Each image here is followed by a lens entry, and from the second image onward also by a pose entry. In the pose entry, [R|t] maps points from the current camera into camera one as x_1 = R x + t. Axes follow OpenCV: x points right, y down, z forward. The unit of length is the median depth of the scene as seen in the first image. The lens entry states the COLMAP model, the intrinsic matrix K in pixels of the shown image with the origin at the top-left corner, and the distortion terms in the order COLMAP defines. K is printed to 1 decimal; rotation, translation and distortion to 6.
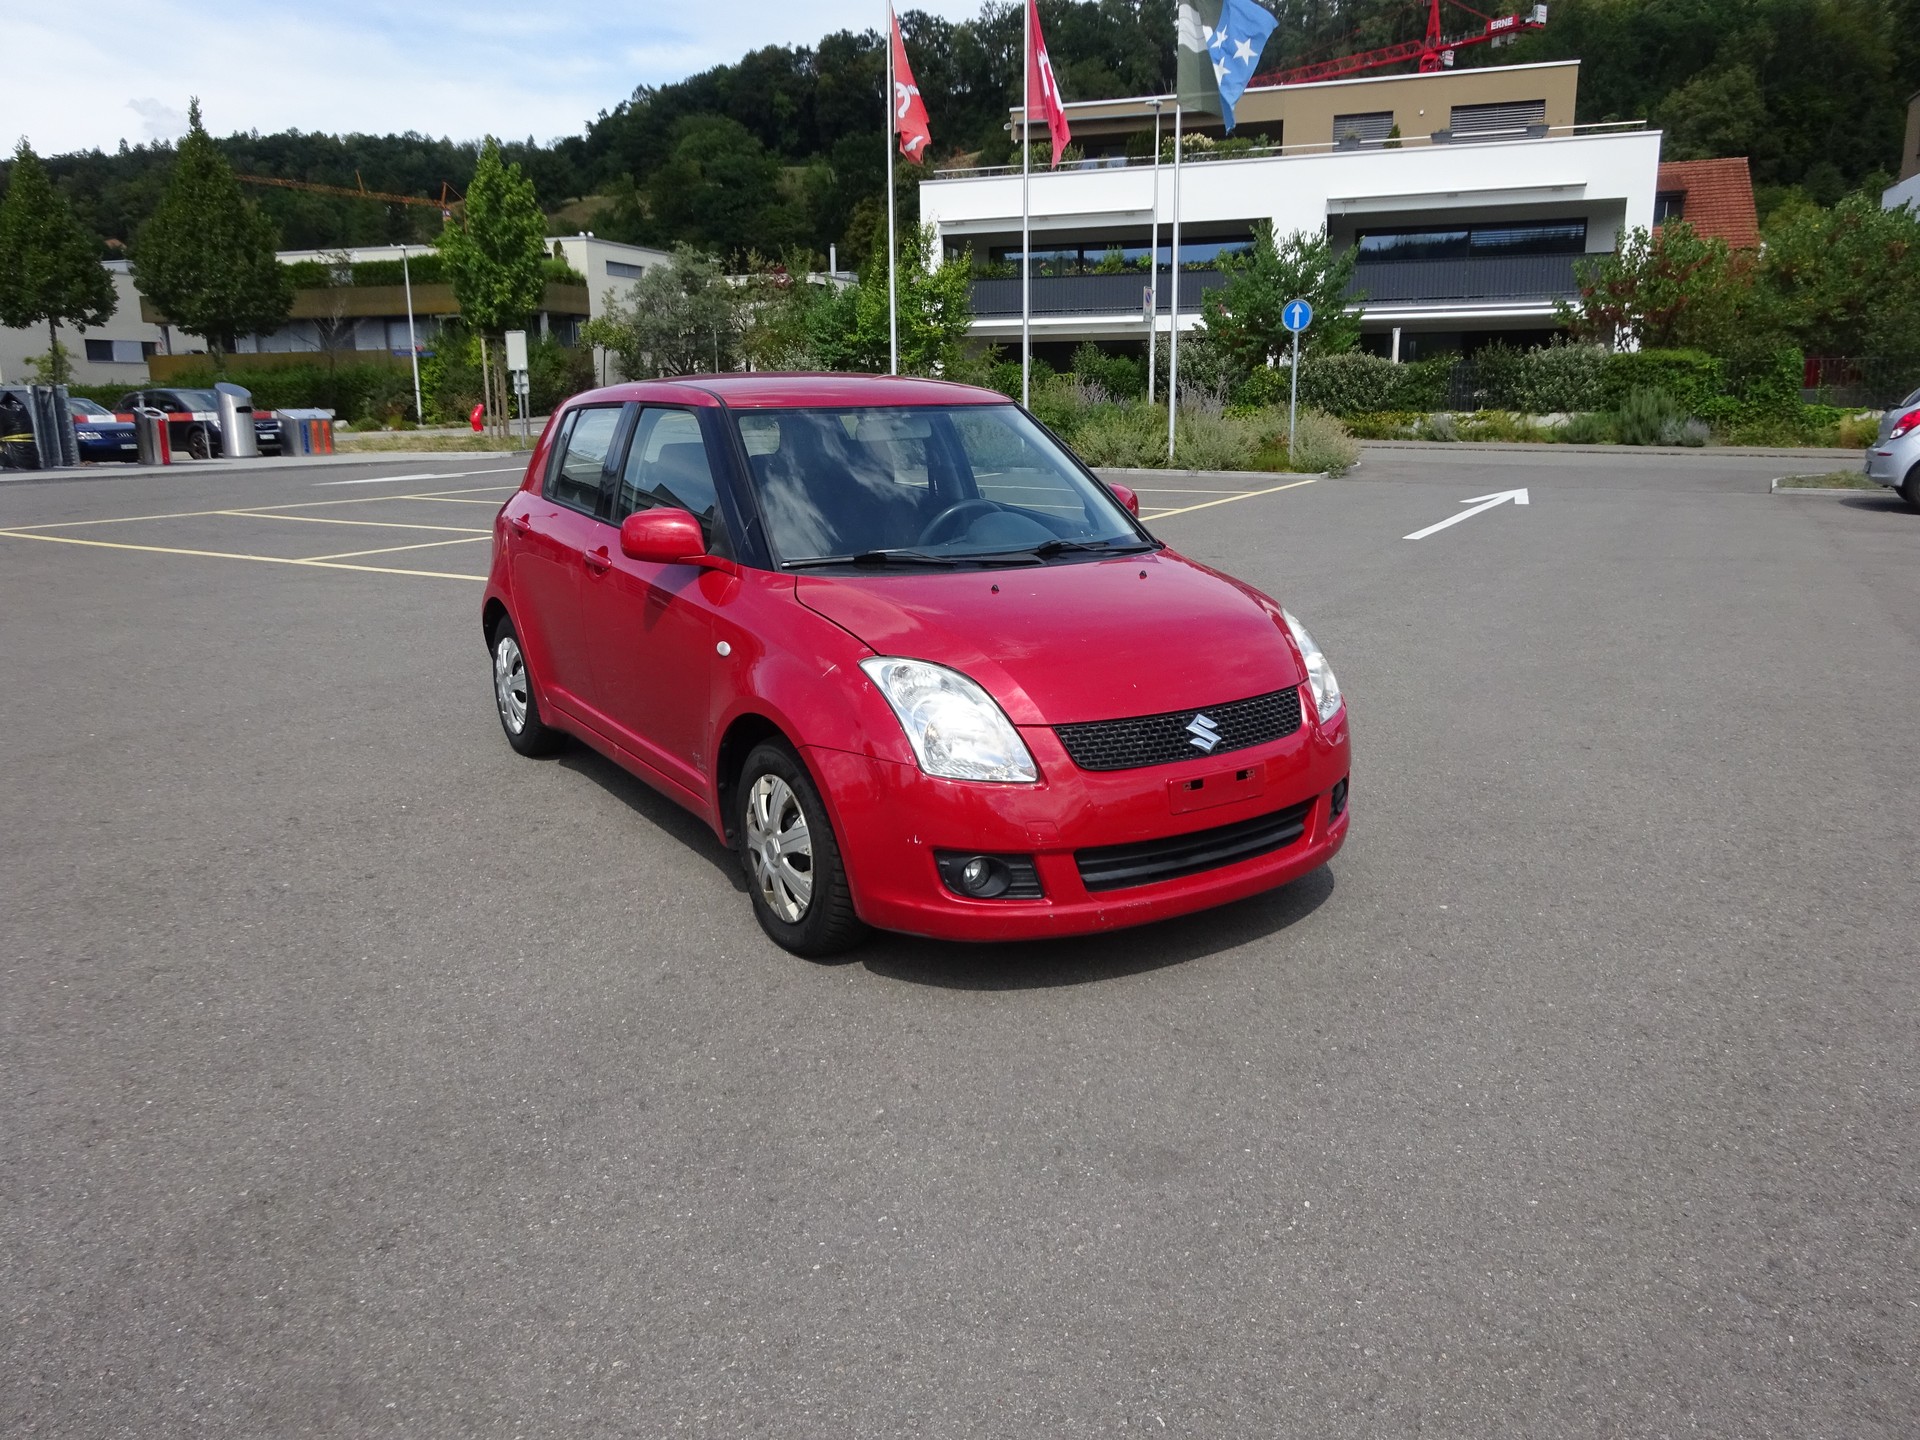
lens RADIAL K [[1404.5, 0, 961.4], [0, 1404.5, 730.2], [0, 0, 1]] dist [0.001276, -0.002556]
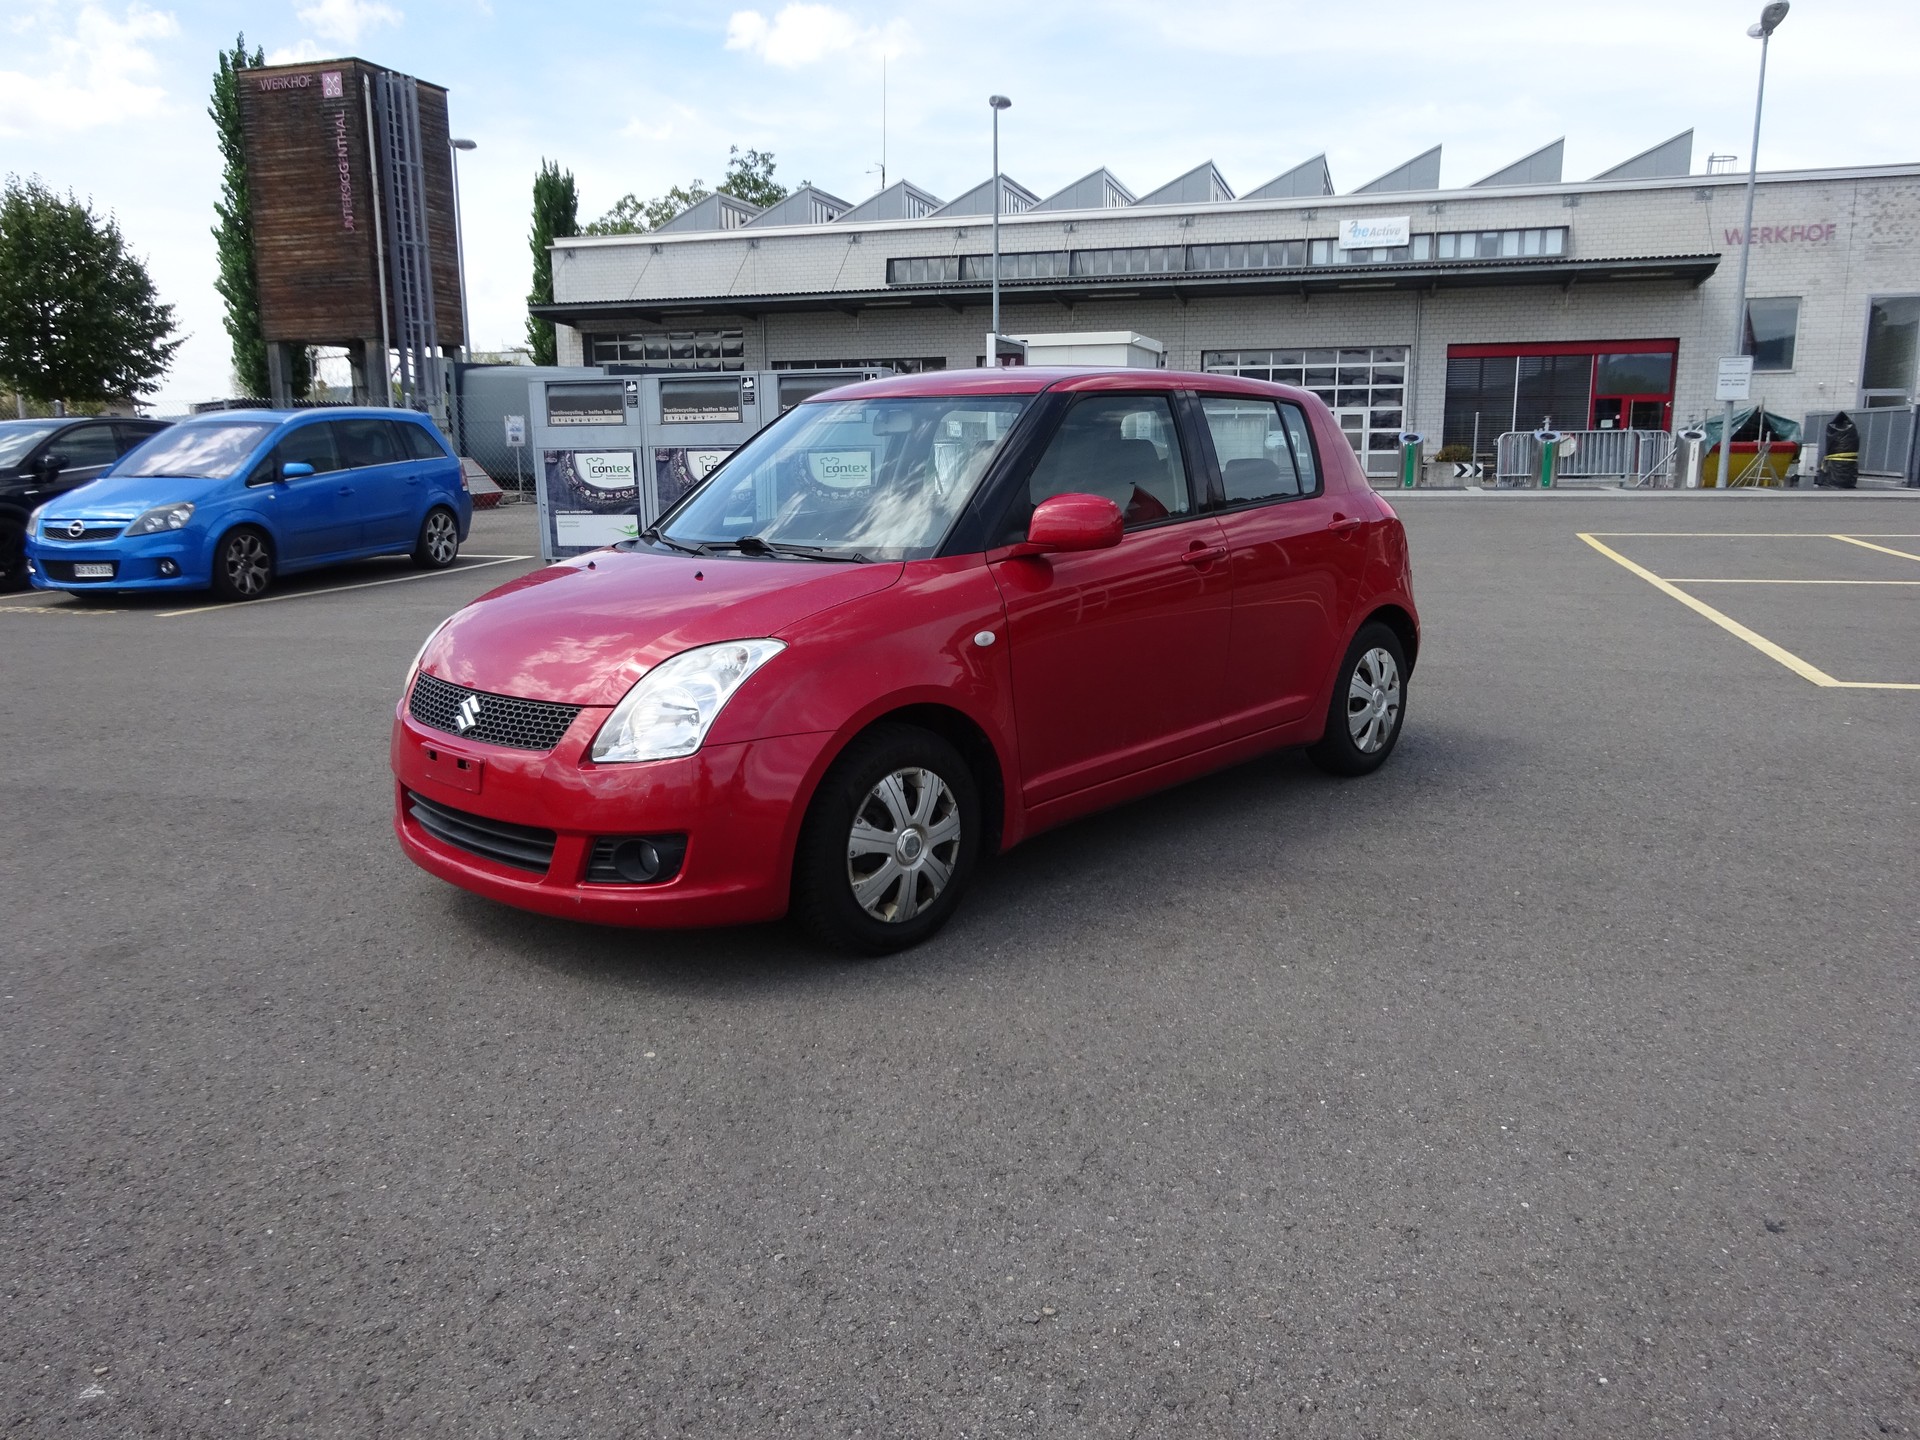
lens RADIAL K [[1404.5, 0, 961.4], [0, 1404.5, 730.2], [0, 0, 1]] dist [0.001276, -0.002556]
pose [[0.230469, 0.202612, -0.951752, 0.116430], [-0.218759, 0.963834, 0.152211, -0.020830], [0.948171, 0.173124, 0.266458, 0.102521]]
